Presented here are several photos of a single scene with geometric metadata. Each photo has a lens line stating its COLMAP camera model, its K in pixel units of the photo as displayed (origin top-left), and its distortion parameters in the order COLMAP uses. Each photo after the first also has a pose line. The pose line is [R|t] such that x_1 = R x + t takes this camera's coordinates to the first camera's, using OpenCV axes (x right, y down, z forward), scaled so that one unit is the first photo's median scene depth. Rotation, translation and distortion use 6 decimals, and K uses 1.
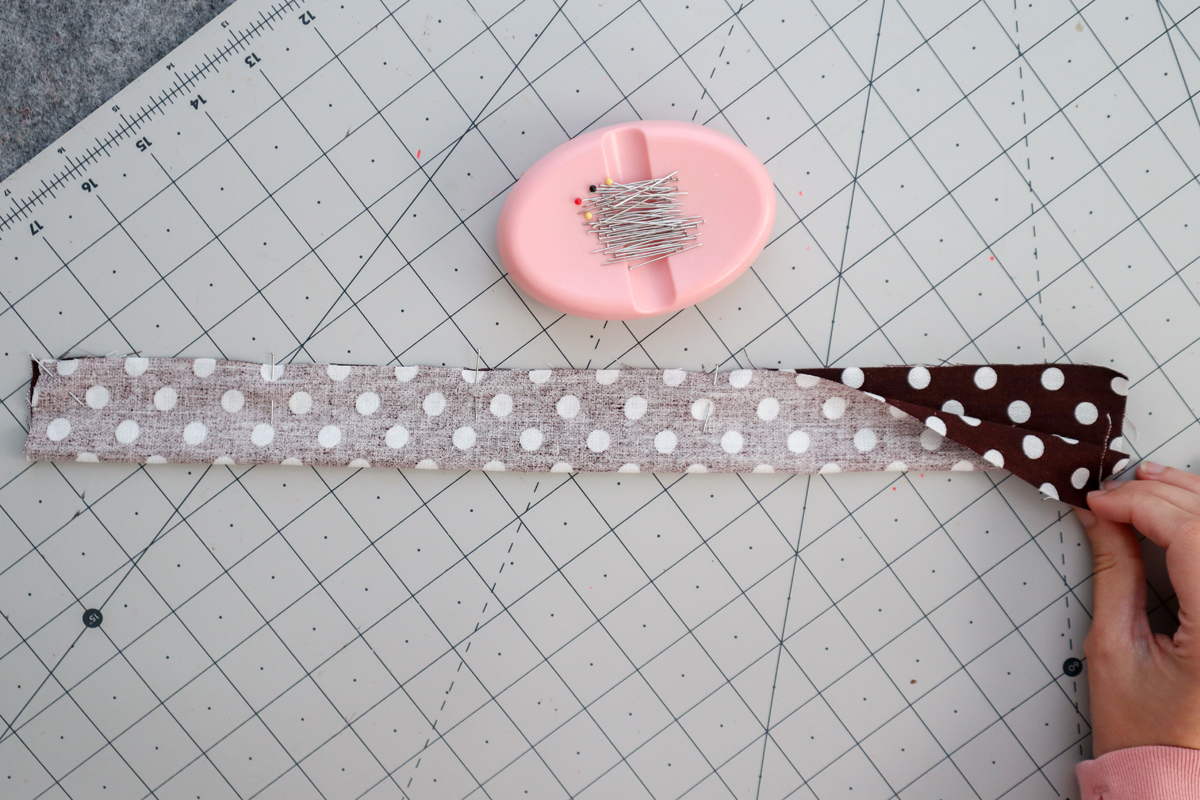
lens RADIAL K [[782.4, 0, 573.9], [0, 782.4, 400.8], [0, 0, 1]] dist [0.002895, 0.000804]
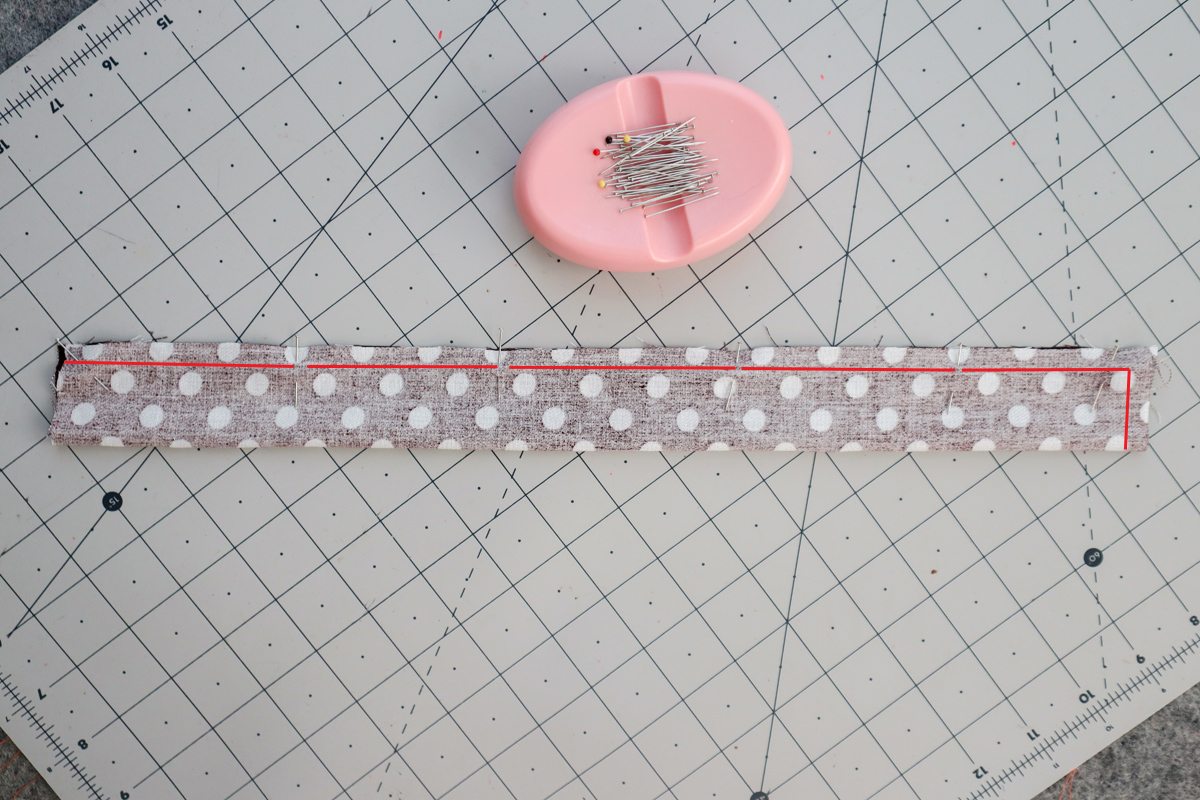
lens RADIAL K [[774.9, 0, 599.3], [0, 774.9, 545.1], [0, 0, 1]] dist [-0.001723, 0.007065]
pose [[0.999995, 0.003164, -0.000849, 0.004992], [-0.003166, 0.999990, -0.003212, 0.216098], [0.000839, 0.003215, 0.999994, 0.007613]]
